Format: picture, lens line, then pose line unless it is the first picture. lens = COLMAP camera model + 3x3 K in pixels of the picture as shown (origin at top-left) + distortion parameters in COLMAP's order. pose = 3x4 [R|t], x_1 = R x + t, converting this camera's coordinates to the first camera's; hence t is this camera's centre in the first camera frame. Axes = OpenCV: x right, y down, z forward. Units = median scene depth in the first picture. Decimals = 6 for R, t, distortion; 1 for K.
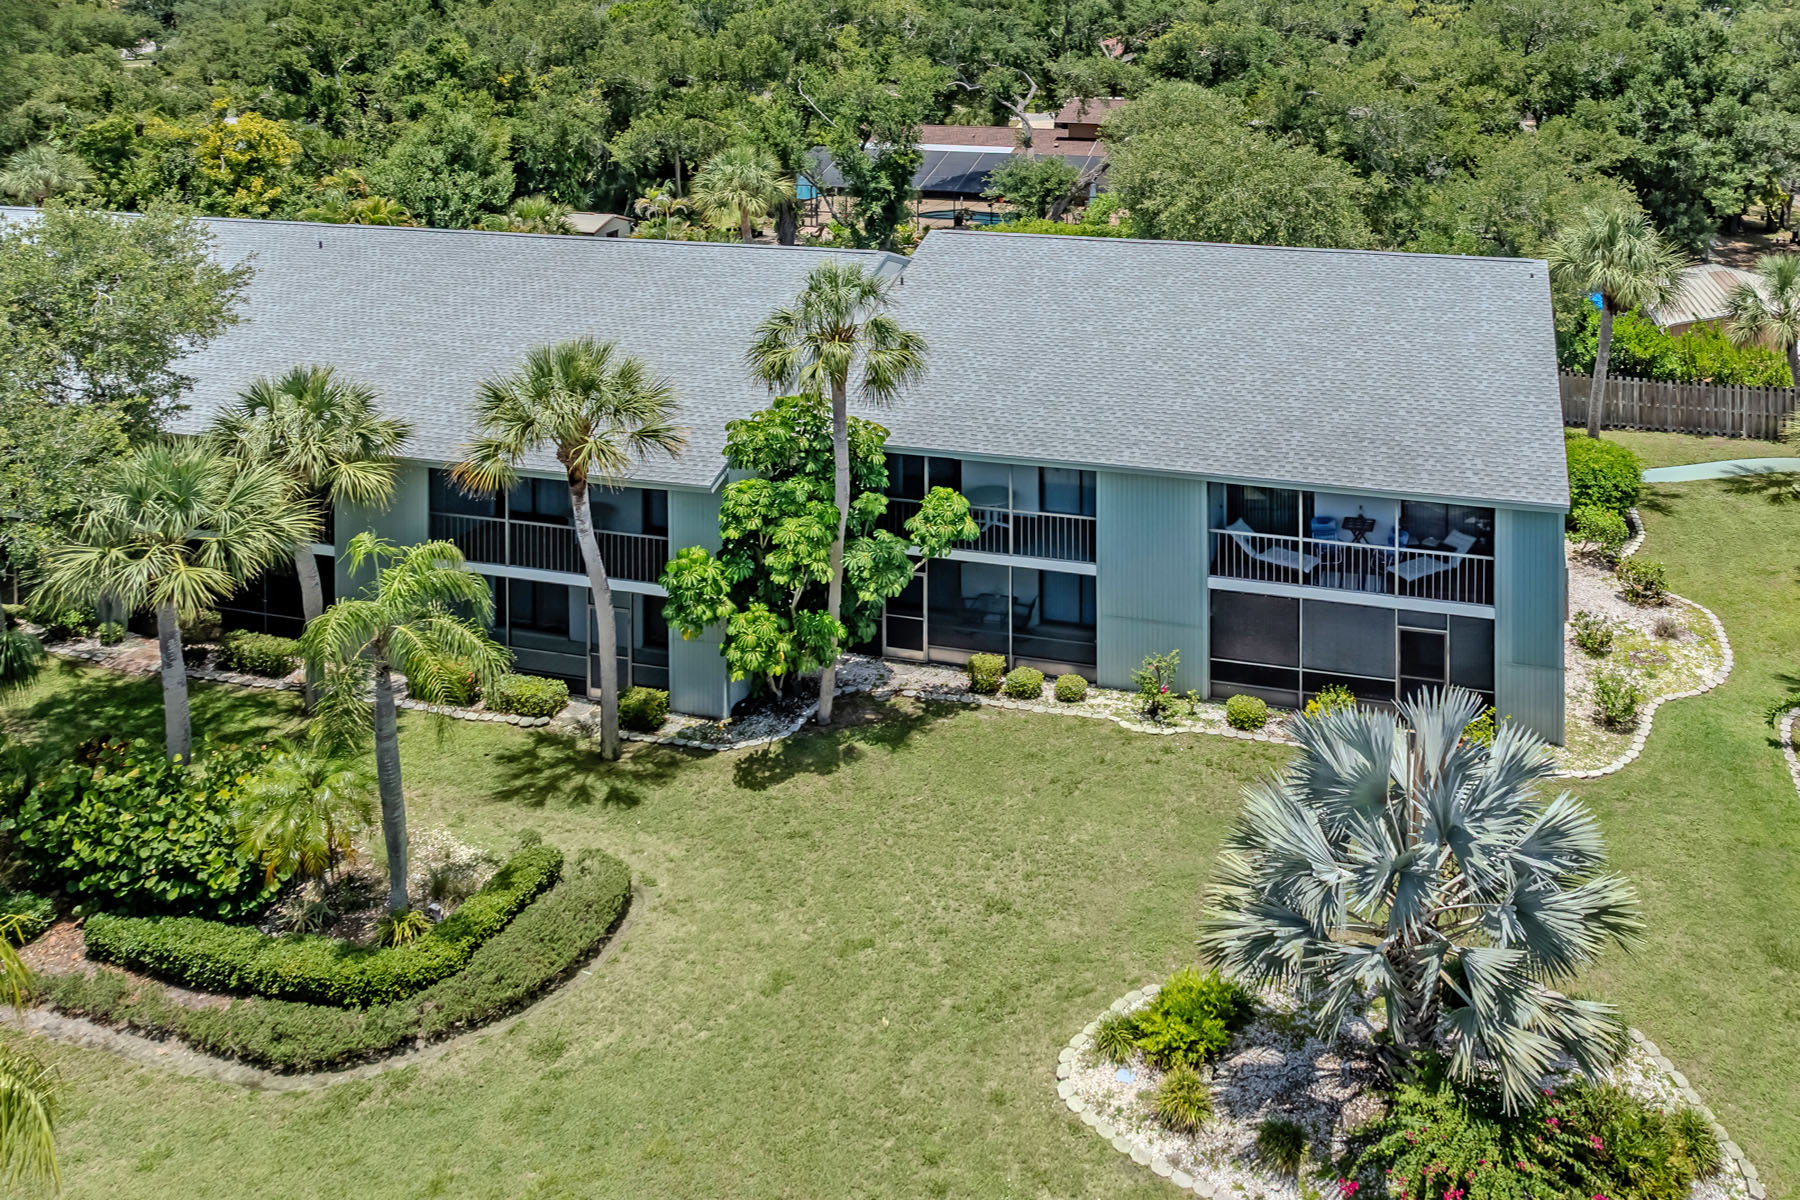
lens RADIAL K [[1490.6, 0, 898.2], [0, 1490.6, 308.1], [0, 0, 1]] dist [-0.013687, -0.001362]
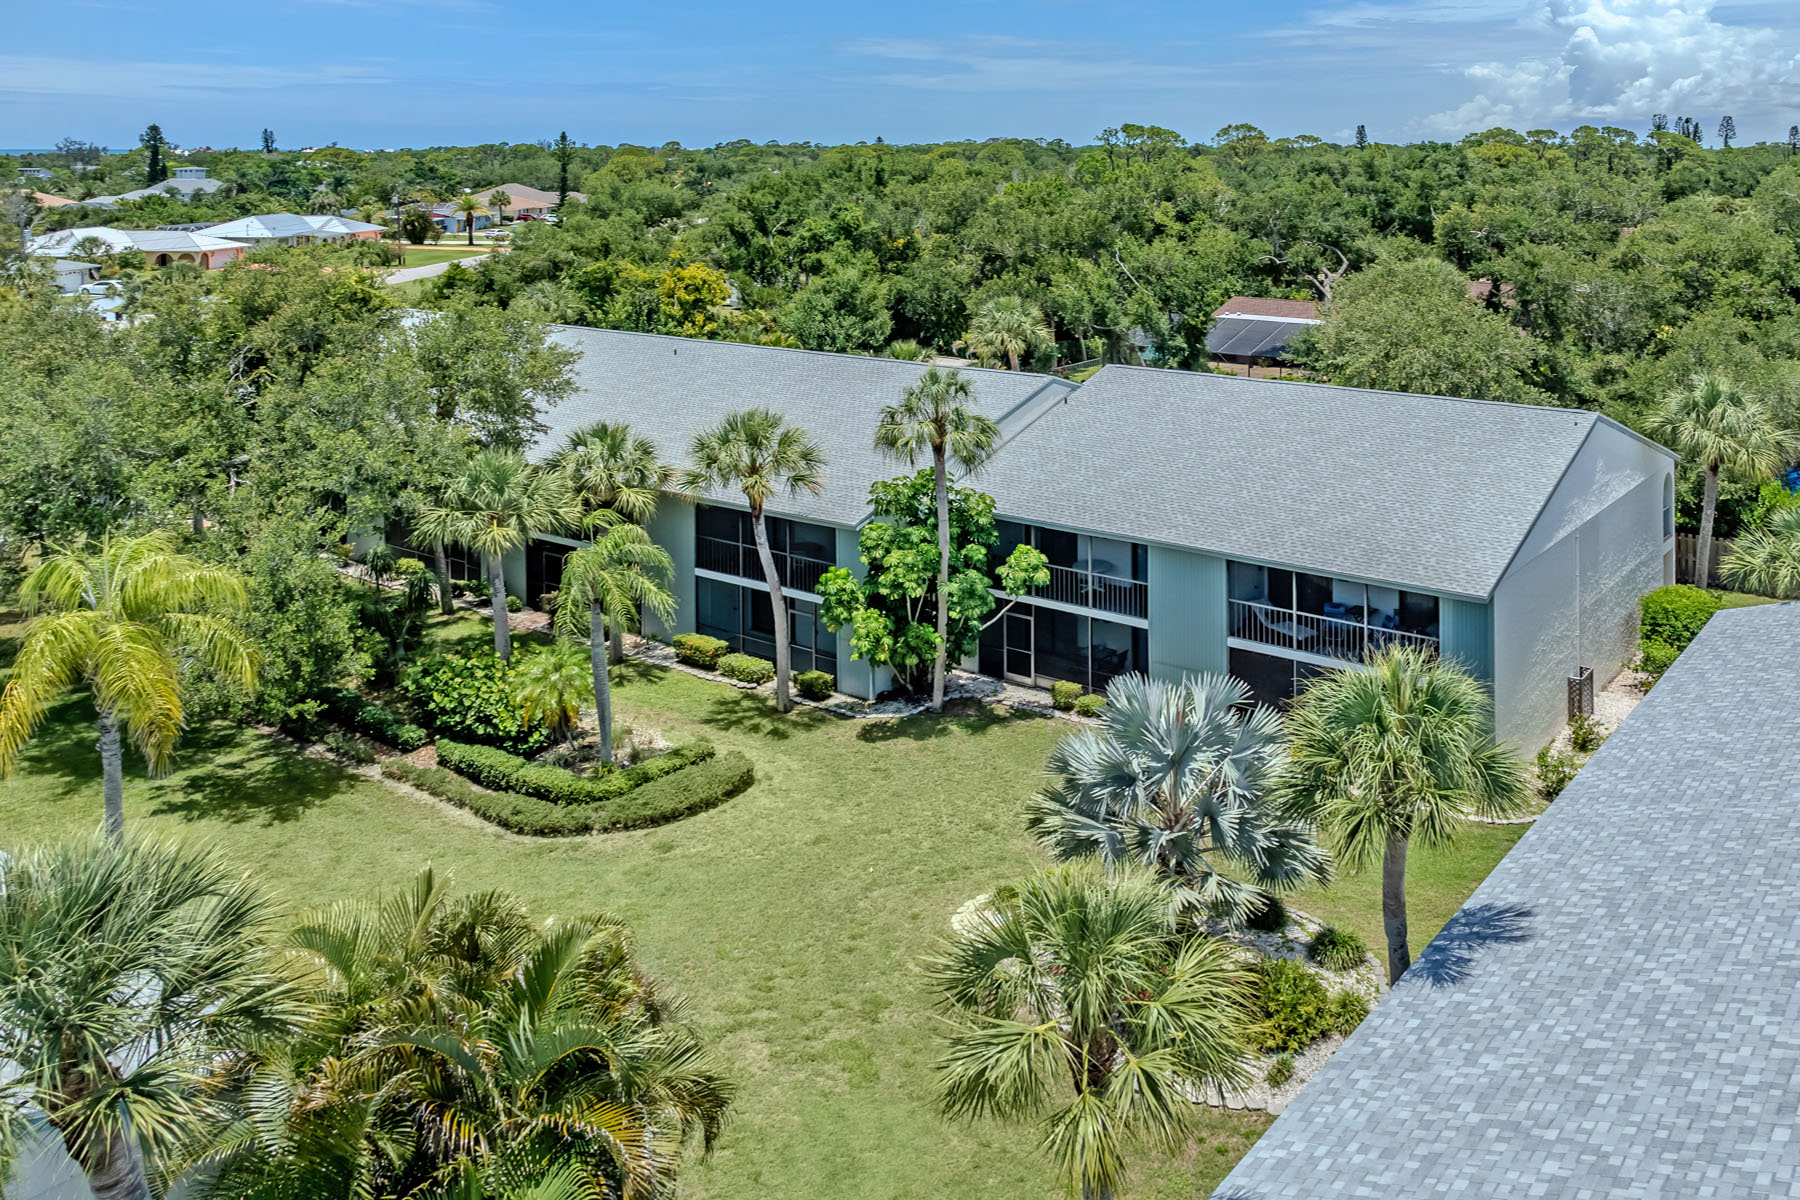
lens RADIAL K [[1363.1, 0, 900.0], [0, 1363.1, 600.0], [0, 0, 1]] dist [-0.015939, -0.005709]
pose [[0.943657, 0.108432, -0.312658, 0.306439], [-0.079205, 0.991340, 0.104747, 0.049151], [0.321308, -0.074081, 0.944073, -0.191360]]
